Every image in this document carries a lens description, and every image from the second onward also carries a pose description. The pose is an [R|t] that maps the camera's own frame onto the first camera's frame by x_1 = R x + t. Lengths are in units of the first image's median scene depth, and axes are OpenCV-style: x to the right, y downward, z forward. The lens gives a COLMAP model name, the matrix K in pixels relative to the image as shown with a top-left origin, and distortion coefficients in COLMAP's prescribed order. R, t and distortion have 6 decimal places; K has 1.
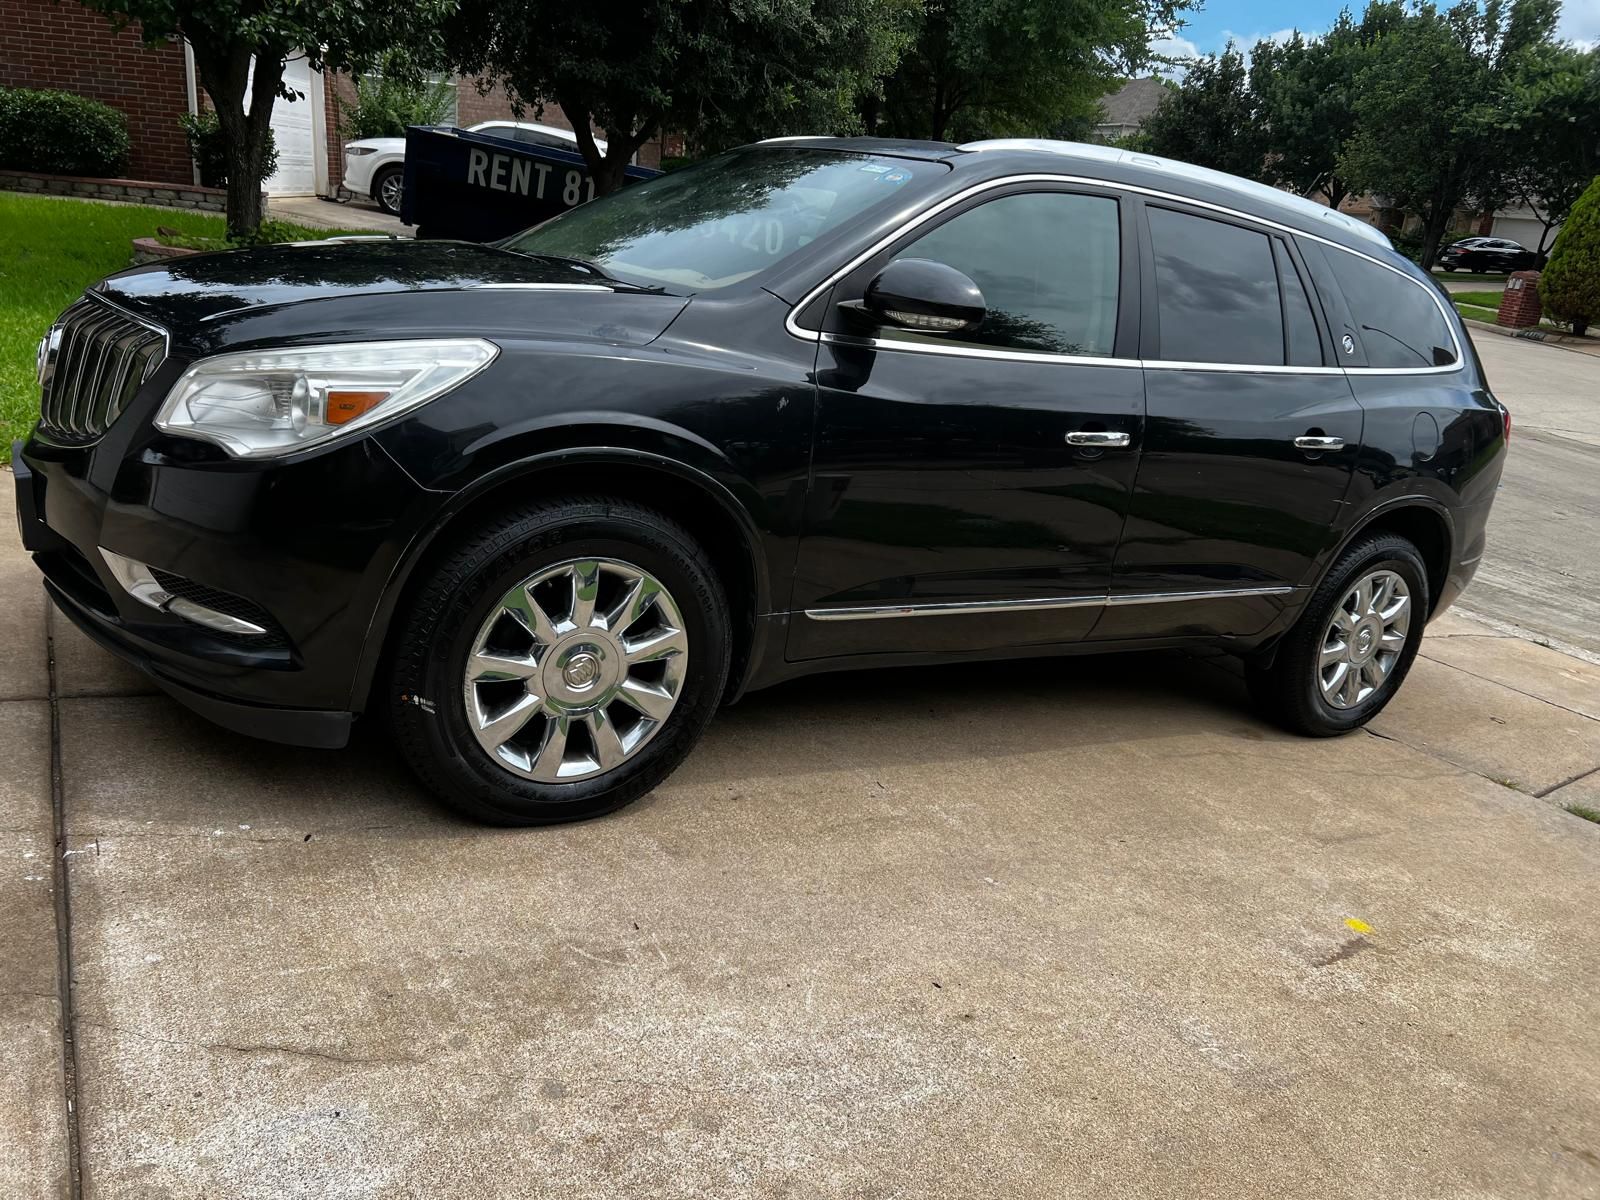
lens RADIAL K [[1215.6, 0, 806.1], [0, 1215.6, 596.7], [0, 0, 1]] dist [0.074583, -0.092132]
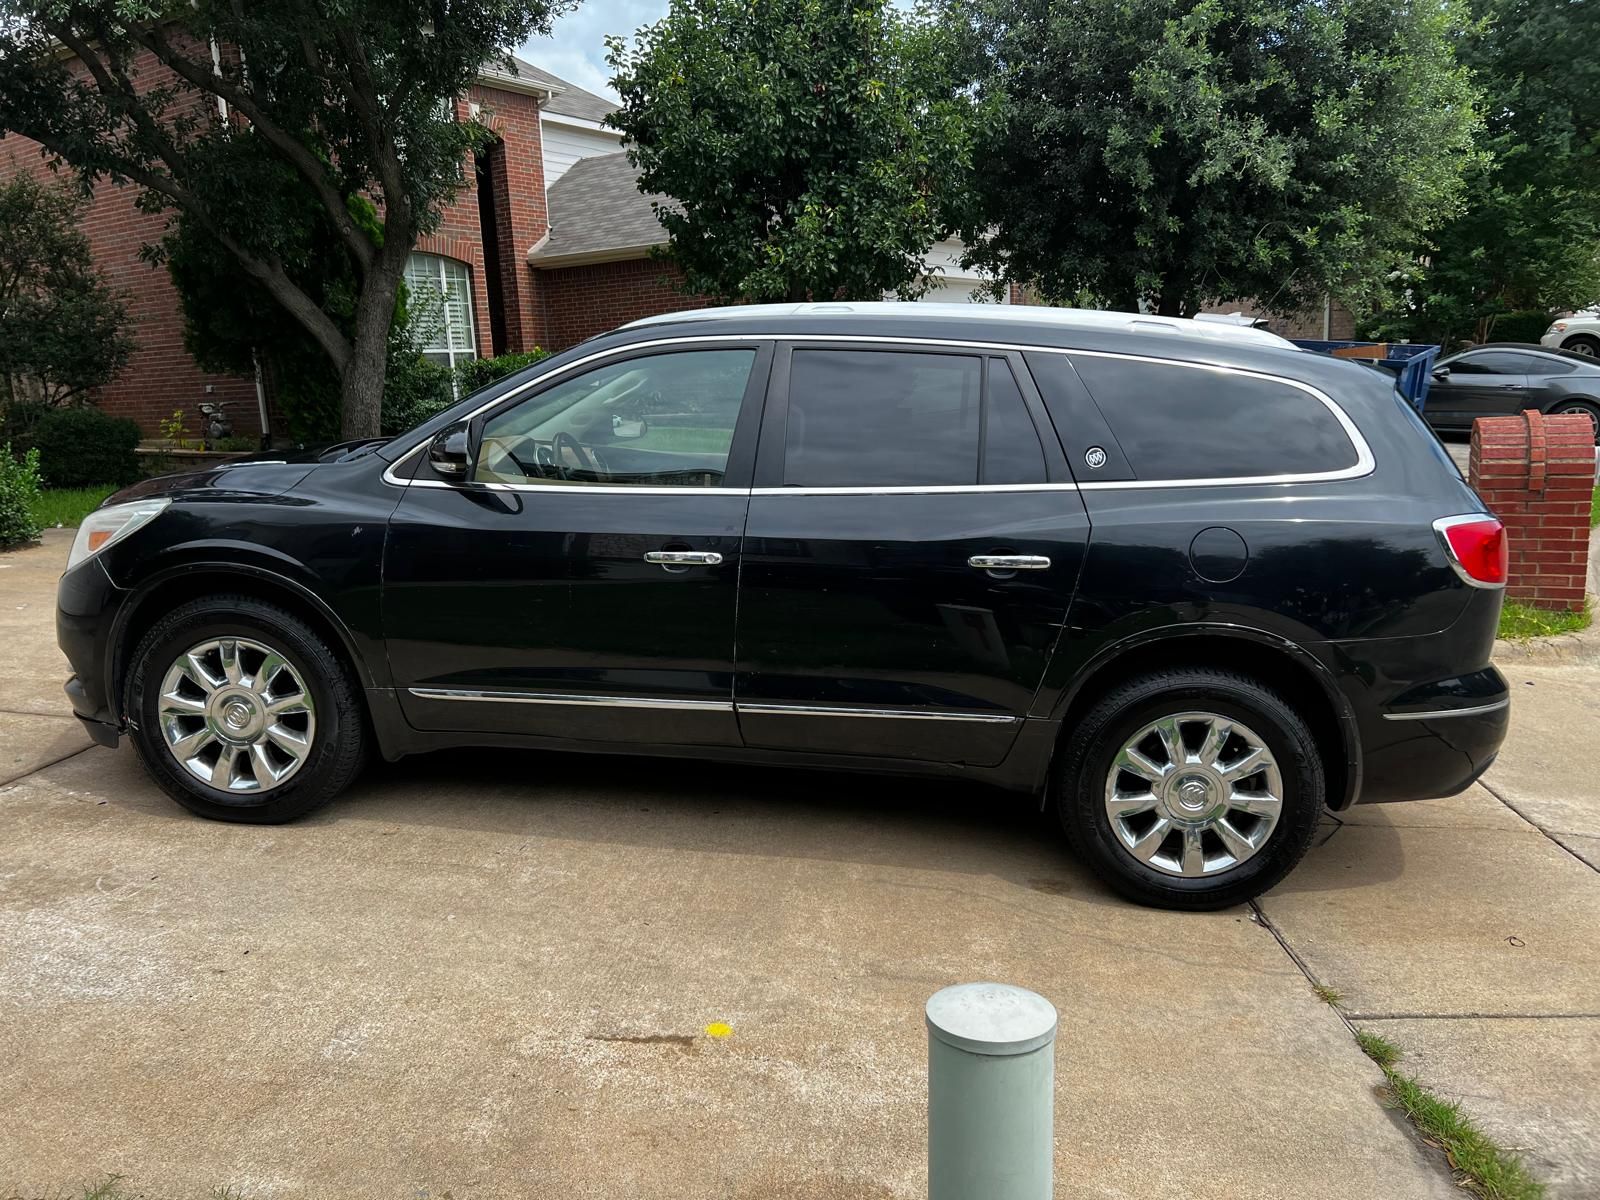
lens RADIAL K [[1253.4, 0, 800.0], [0, 1253.4, 600.0], [0, 0, 1]] dist [-0.002479, -0.004222]
pose [[0.790523, 0.022759, -0.612010, 1.208521], [-0.082198, 0.994211, -0.069201, -0.025374], [0.606892, 0.105011, 0.787817, 0.189770]]
